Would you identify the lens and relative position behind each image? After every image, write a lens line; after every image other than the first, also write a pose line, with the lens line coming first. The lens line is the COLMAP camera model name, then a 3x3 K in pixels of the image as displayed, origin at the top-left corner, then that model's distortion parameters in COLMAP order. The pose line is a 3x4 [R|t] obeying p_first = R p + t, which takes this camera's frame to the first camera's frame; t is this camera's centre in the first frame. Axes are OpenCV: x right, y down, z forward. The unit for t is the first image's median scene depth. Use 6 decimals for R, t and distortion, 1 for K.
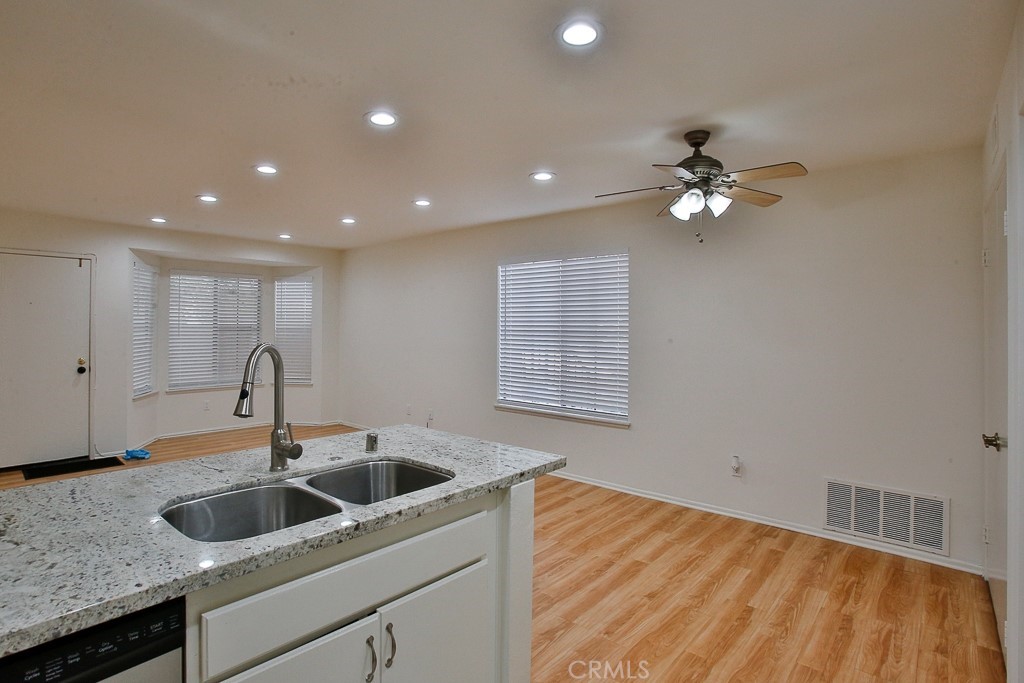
lens RADIAL K [[517.1, 0, 496.1], [0, 517.1, 334.4], [0, 0, 1]] dist [-0.076366, 0.035106]
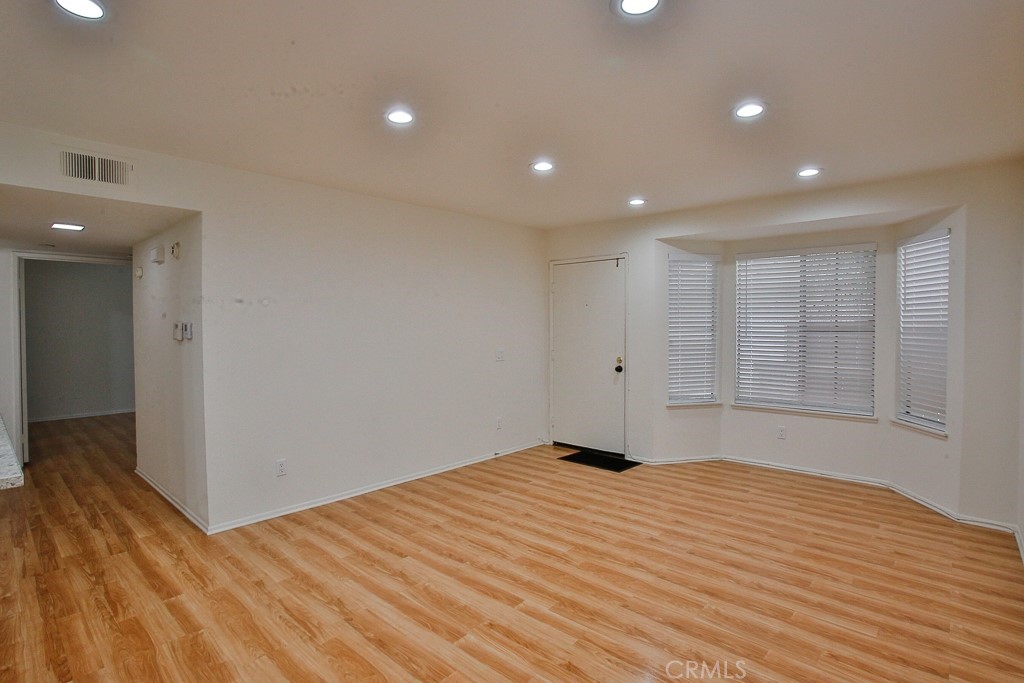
lens RADIAL K [[508.5, 0, 497.8], [0, 508.5, 335.2], [0, 0, 1]] dist [-0.076940, 0.031832]
pose [[-0.016263, 0.018286, -0.999701, 0.183002], [-0.013114, 0.999743, 0.018500, -0.011281], [0.999782, 0.013411, -0.016019, 0.713682]]
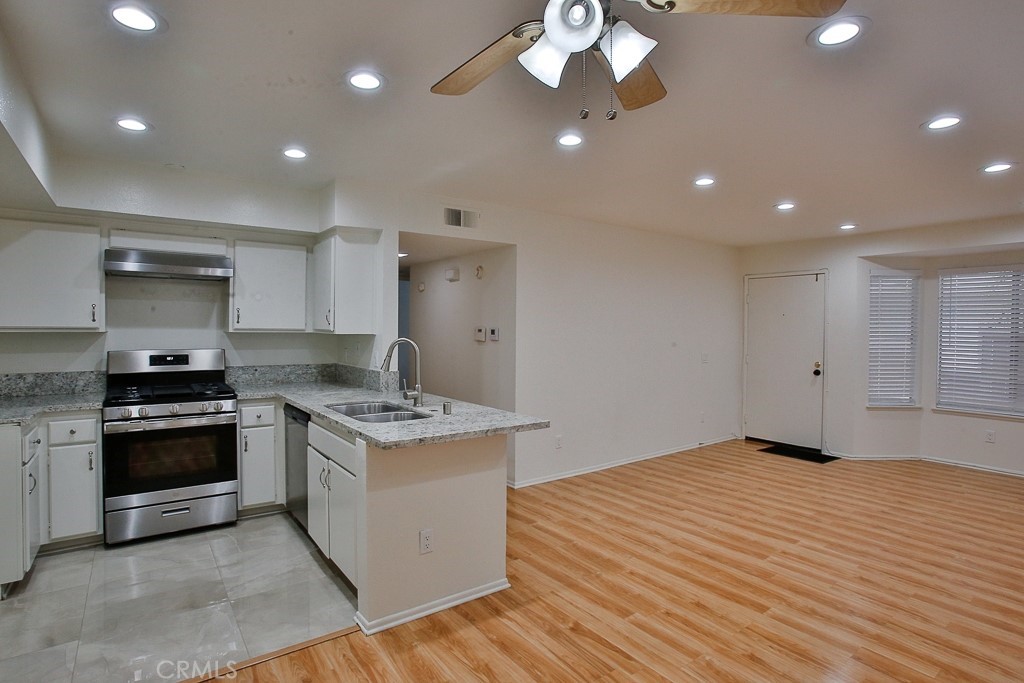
lens RADIAL K [[517.1, 0, 496.1], [0, 517.1, 334.4], [0, 0, 1]] dist [-0.076366, 0.035106]
pose [[-0.216350, 0.008765, -0.976277, 0.408447], [-0.024223, 0.999604, 0.014342, -0.012405], [0.976015, 0.026752, -0.216052, 0.495165]]
